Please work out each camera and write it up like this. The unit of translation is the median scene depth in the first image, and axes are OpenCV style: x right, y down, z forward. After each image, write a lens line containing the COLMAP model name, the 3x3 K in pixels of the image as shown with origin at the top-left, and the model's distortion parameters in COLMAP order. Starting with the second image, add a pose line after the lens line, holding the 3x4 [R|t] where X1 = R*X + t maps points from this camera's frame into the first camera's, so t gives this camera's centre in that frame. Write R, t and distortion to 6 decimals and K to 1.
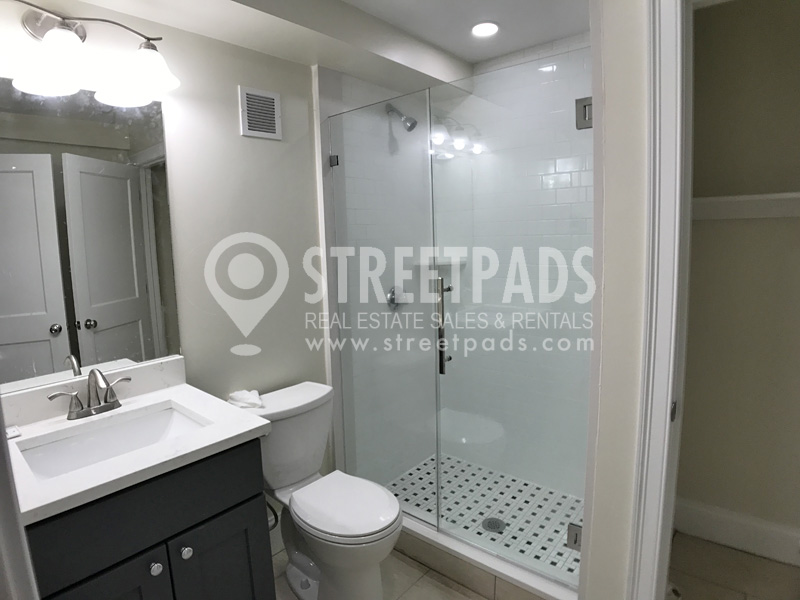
lens RADIAL K [[468.9, 0, 386.2], [0, 468.9, 292.9], [0, 0, 1]] dist [-0.104654, 0.034080]
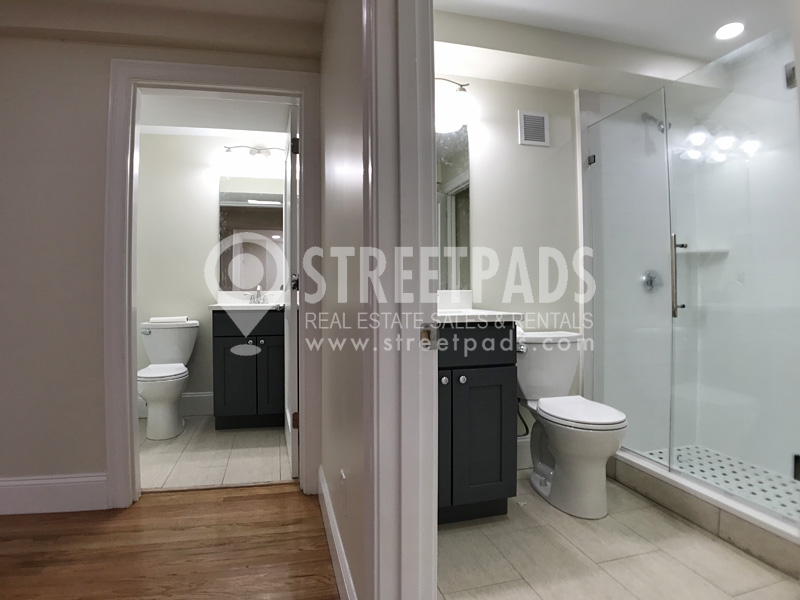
lens RADIAL K [[468.9, 0, 386.2], [0, 468.9, 292.9], [0, 0, 1]] dist [-0.104654, 0.034080]
pose [[0.823417, 0.026148, -0.566834, 0.148330], [-0.088818, 0.992564, -0.083234, 0.242637], [0.560443, 0.118881, 0.819617, -0.310983]]
